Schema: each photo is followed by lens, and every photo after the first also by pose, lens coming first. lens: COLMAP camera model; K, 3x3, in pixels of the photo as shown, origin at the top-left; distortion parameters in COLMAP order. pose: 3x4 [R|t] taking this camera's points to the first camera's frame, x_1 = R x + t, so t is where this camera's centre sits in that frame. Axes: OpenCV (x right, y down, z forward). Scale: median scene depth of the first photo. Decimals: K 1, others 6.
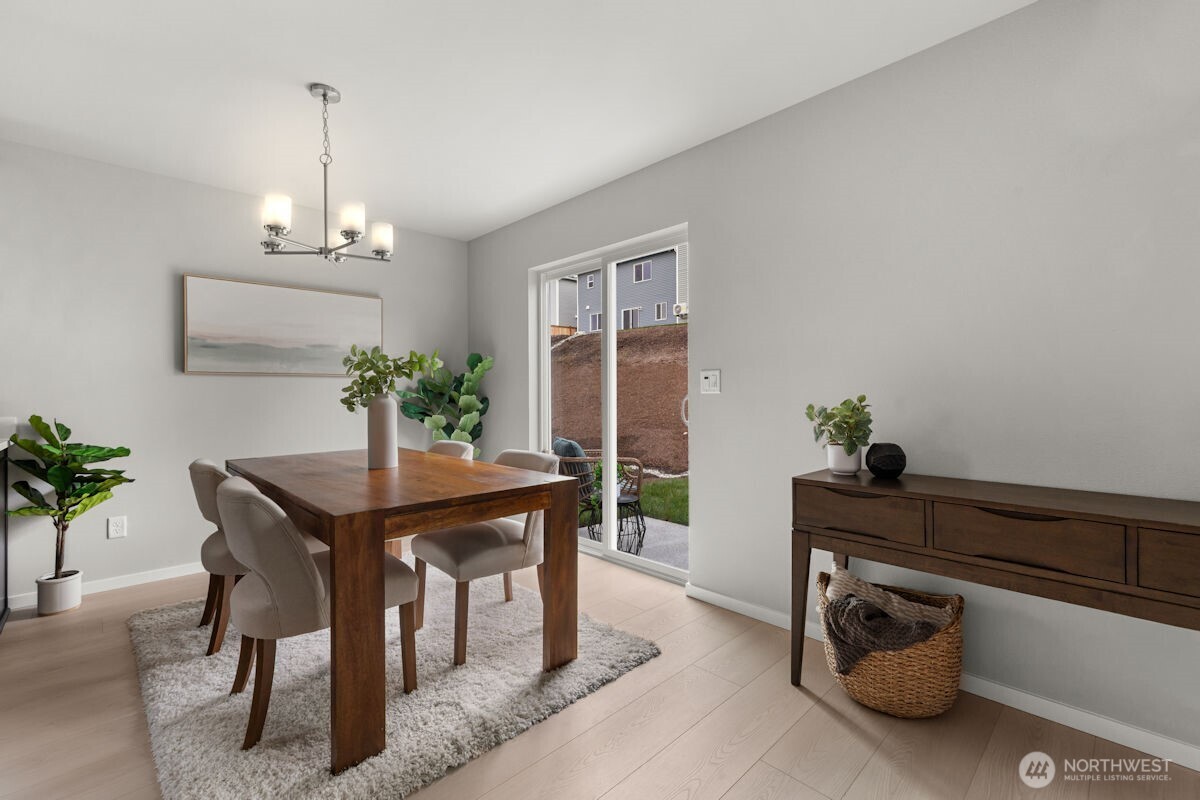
lens RADIAL K [[518.4, 0, 605.2], [0, 518.4, 391.1], [0, 0, 1]] dist [0.003092, -0.001177]
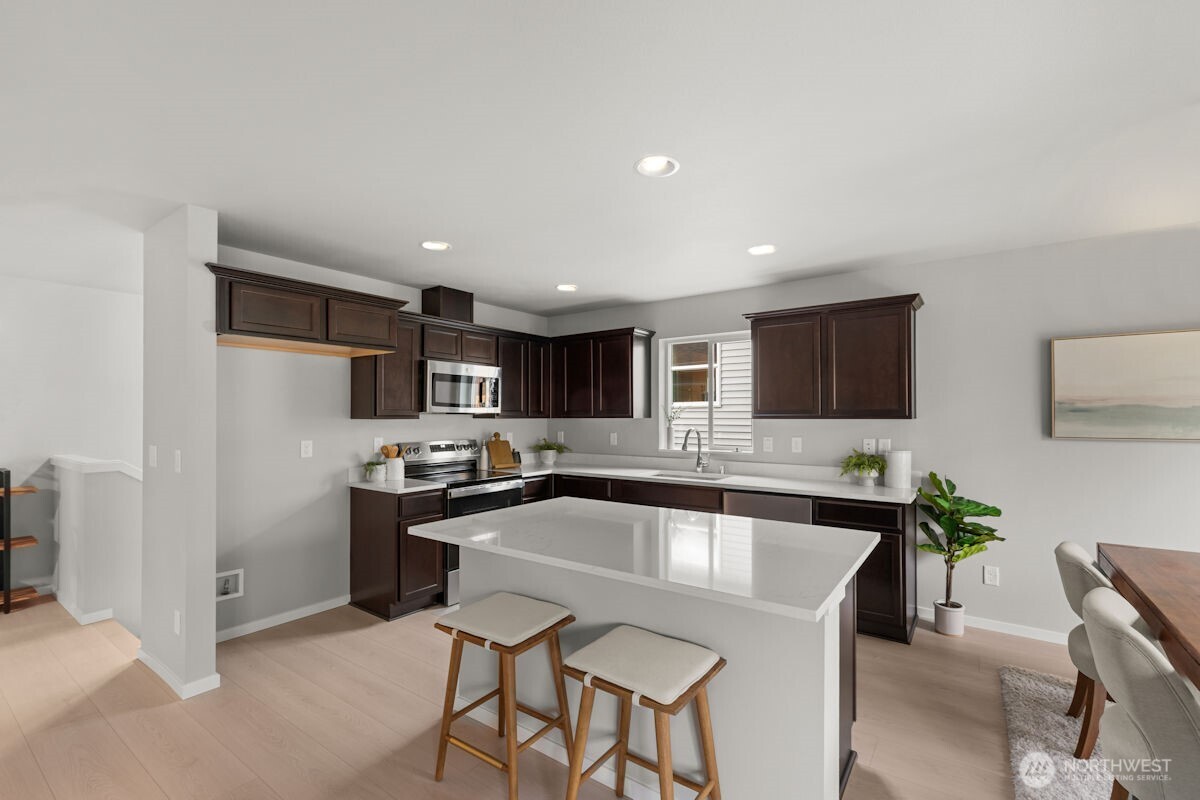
lens RADIAL K [[518.4, 0, 607.2], [0, 518.4, 408.1], [0, 0, 1]] dist [0.003092, -0.001177]
pose [[0.175167, -0.004983, -0.984526, 0.023522], [-0.000757, 0.999986, -0.005196, -0.103143], [0.984538, 0.001655, 0.175161, -0.014911]]
